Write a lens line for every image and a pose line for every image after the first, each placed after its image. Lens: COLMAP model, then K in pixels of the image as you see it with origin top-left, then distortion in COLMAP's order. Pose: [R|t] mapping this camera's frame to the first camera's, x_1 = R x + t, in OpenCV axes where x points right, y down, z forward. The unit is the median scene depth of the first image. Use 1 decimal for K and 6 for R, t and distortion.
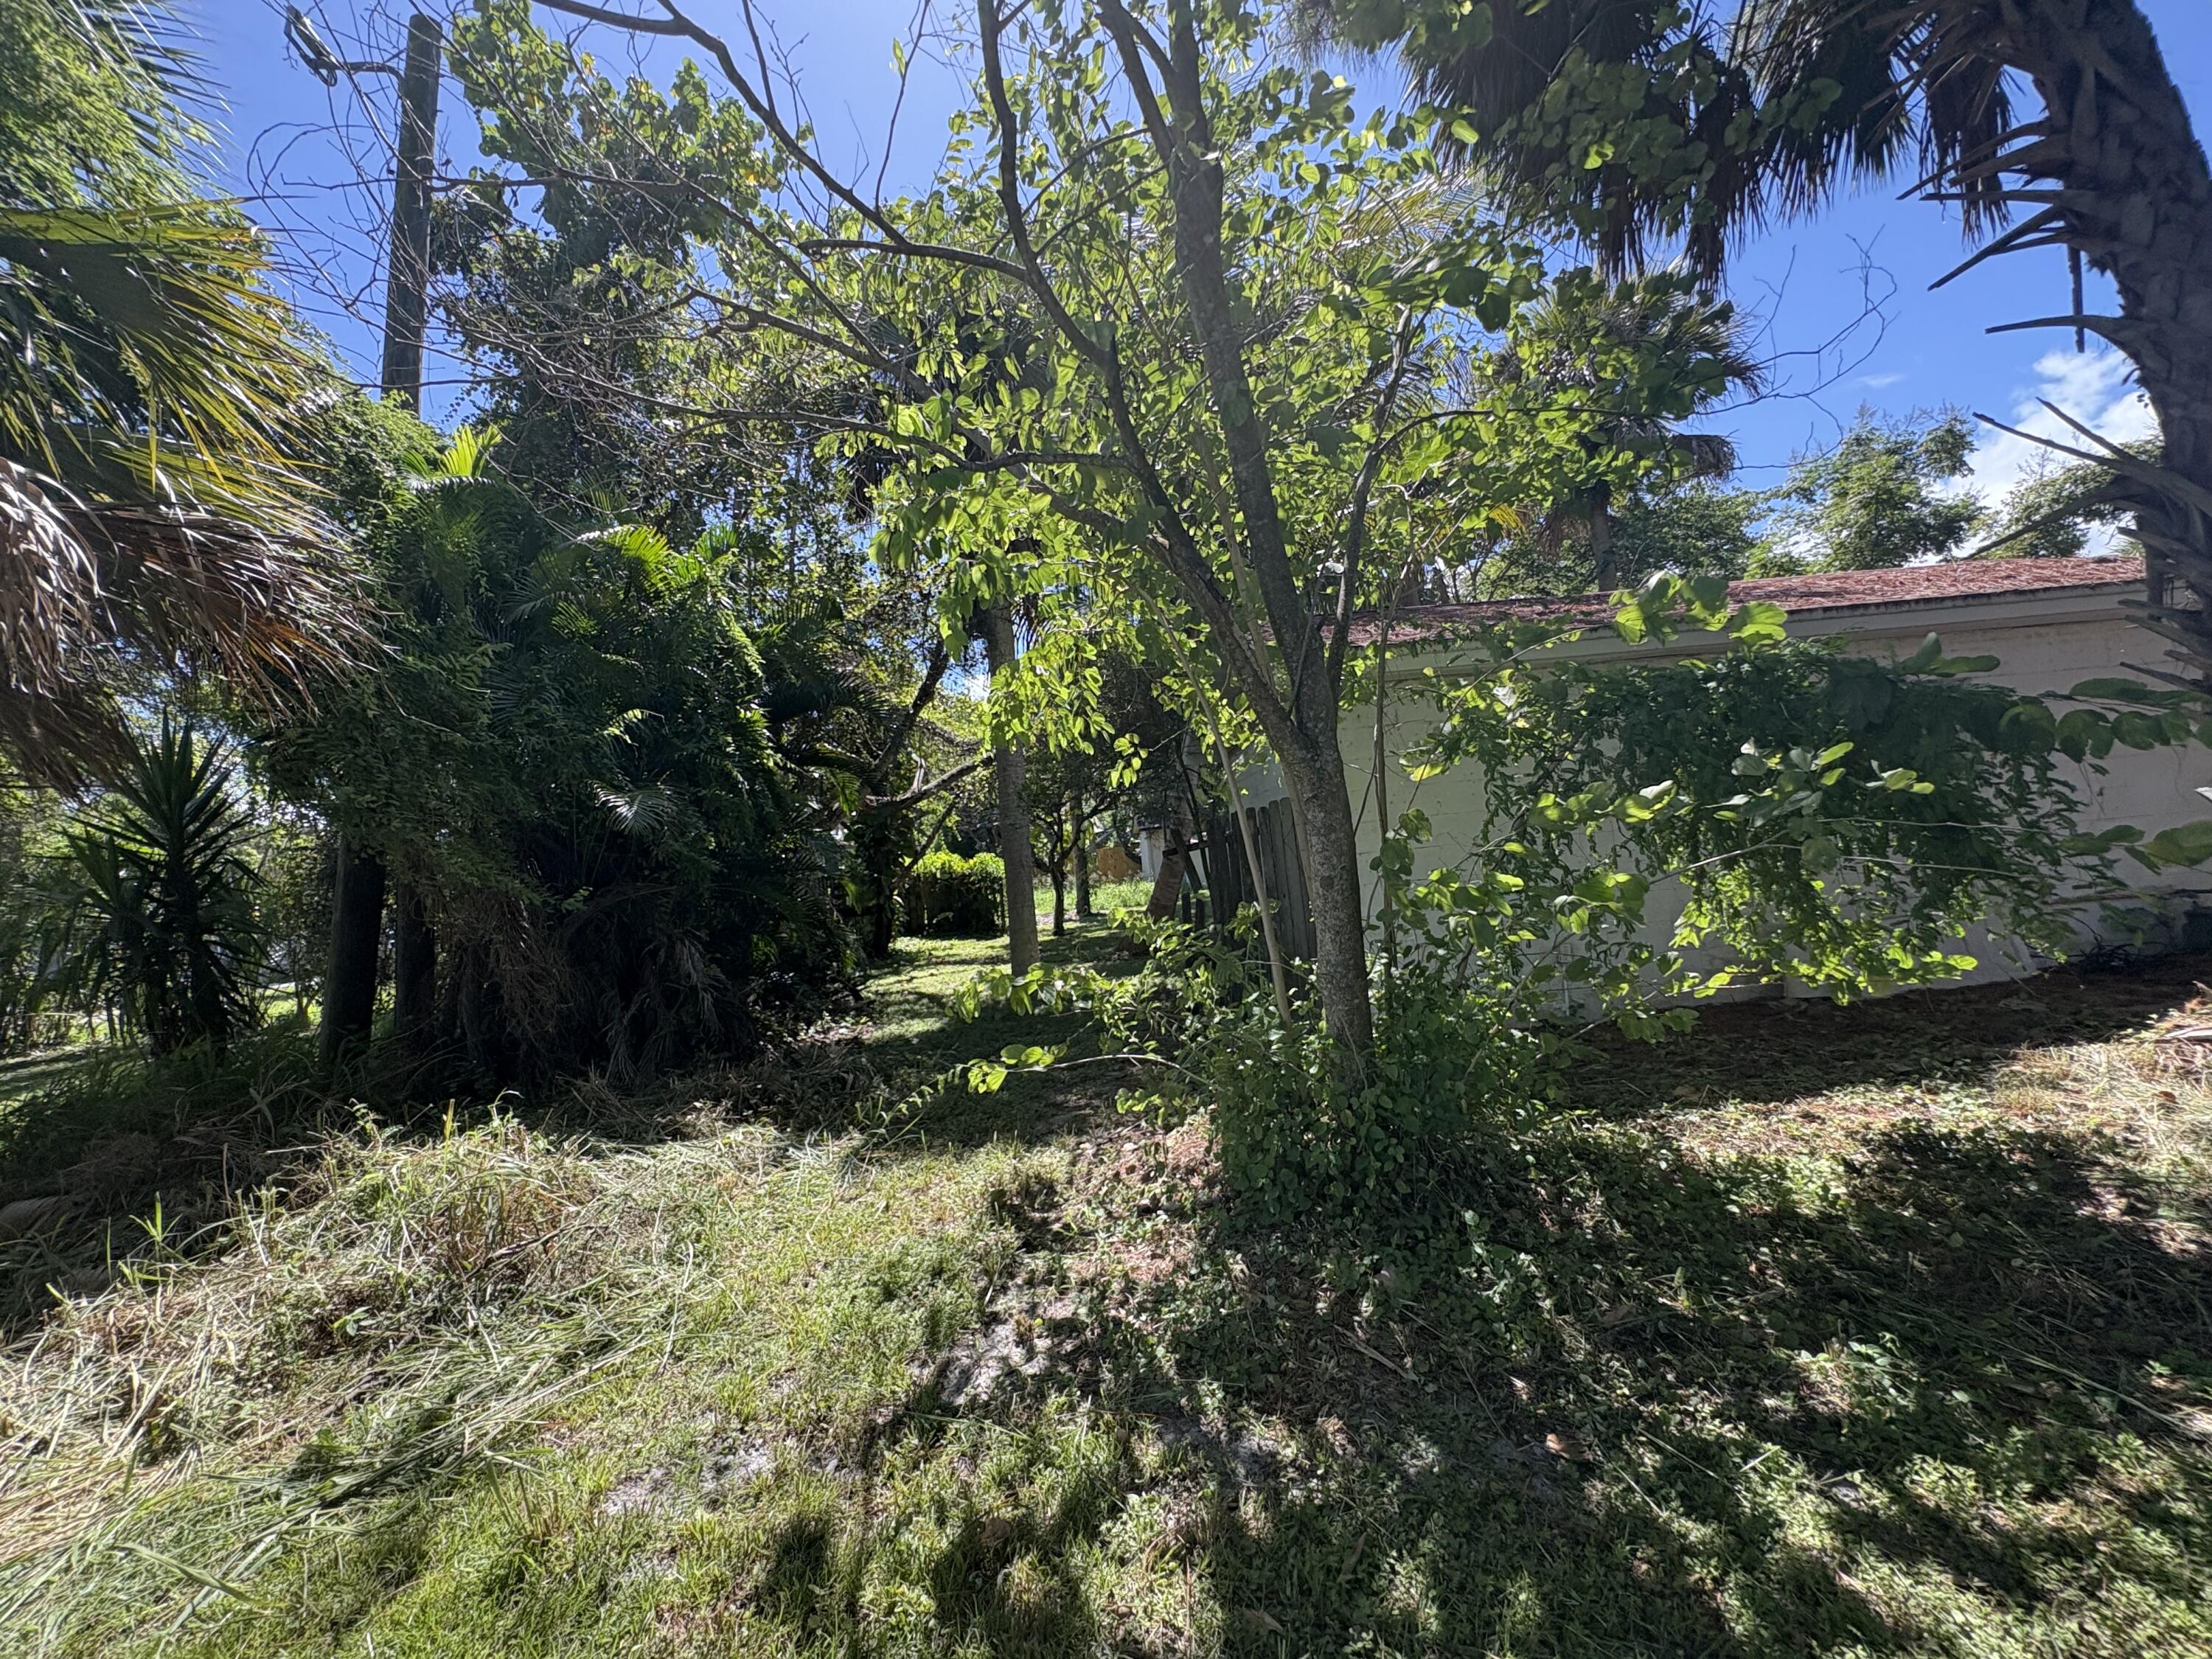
lens RADIAL K [[880.3, 0, 1110.5], [0, 880.3, 829.8], [0, 0, 1]] dist [-0.000816, 0.000623]
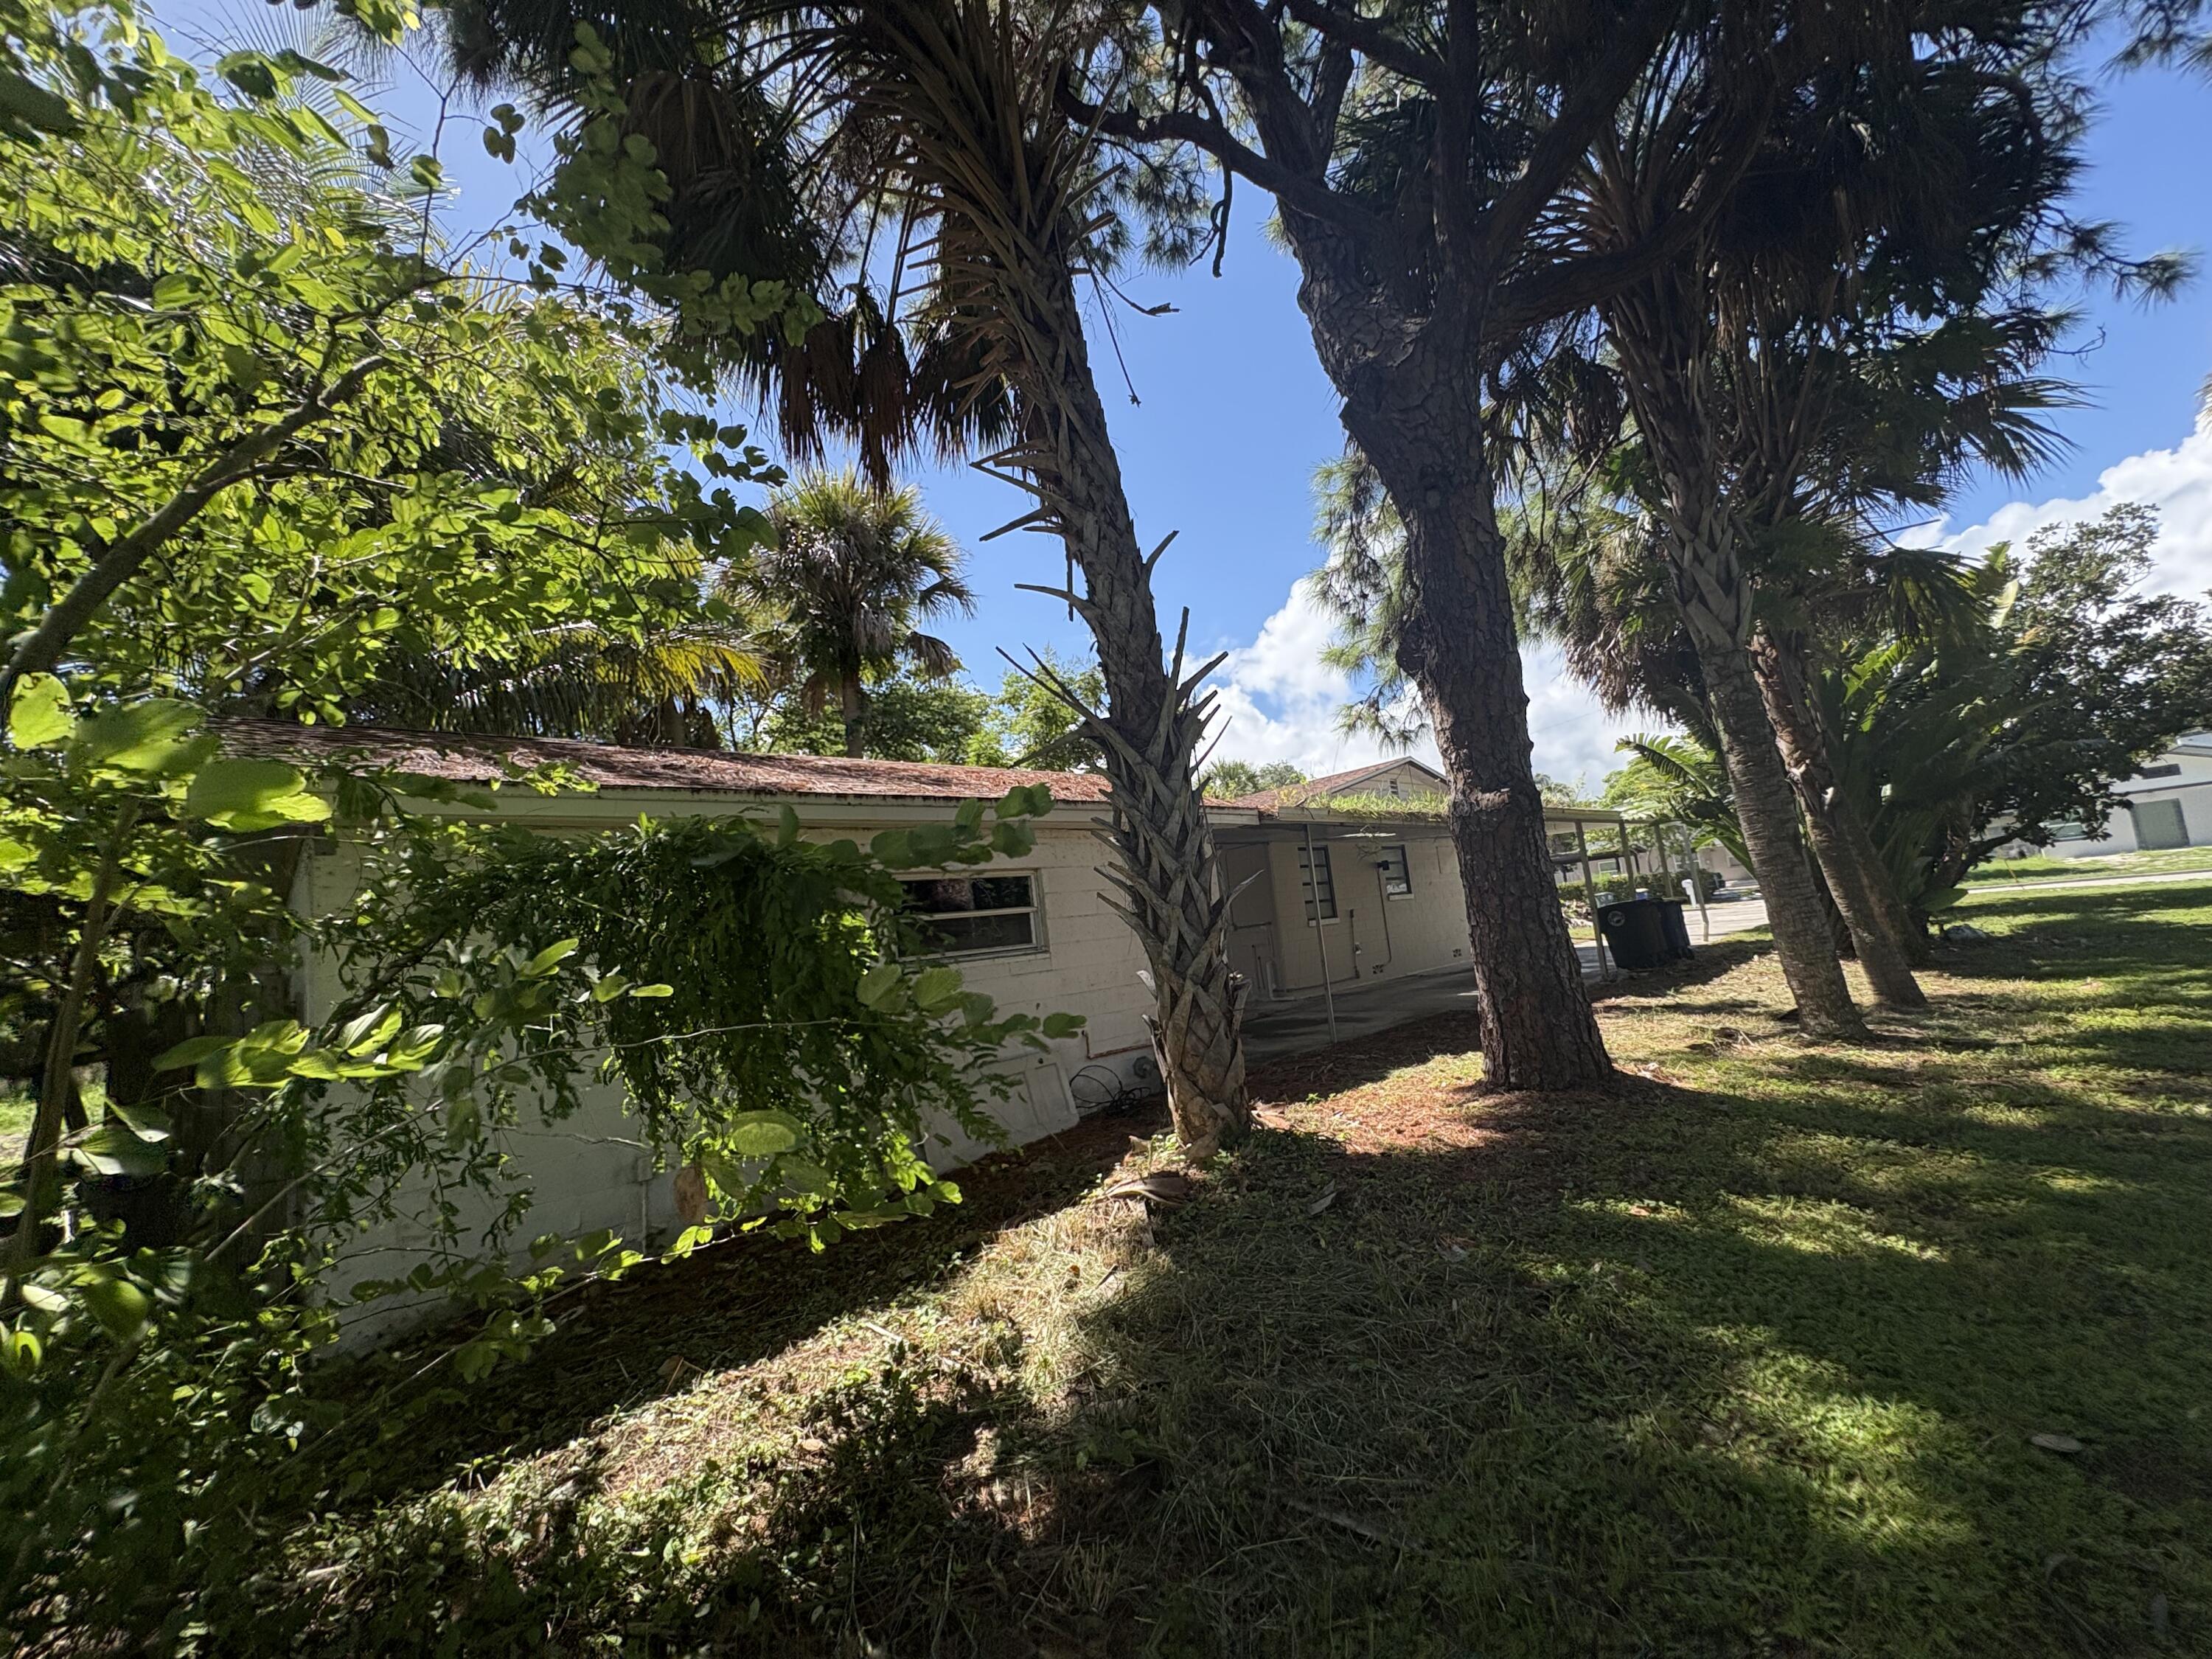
lens RADIAL K [[880.3, 0, 1110.5], [0, 880.3, 829.8], [0, 0, 1]] dist [-0.000816, 0.000623]
pose [[0.750562, 0.087497, 0.654982, 0.225118], [0.017890, 0.988141, -0.152504, -0.034900], [-0.660558, 0.126182, 0.740095, 0.043100]]
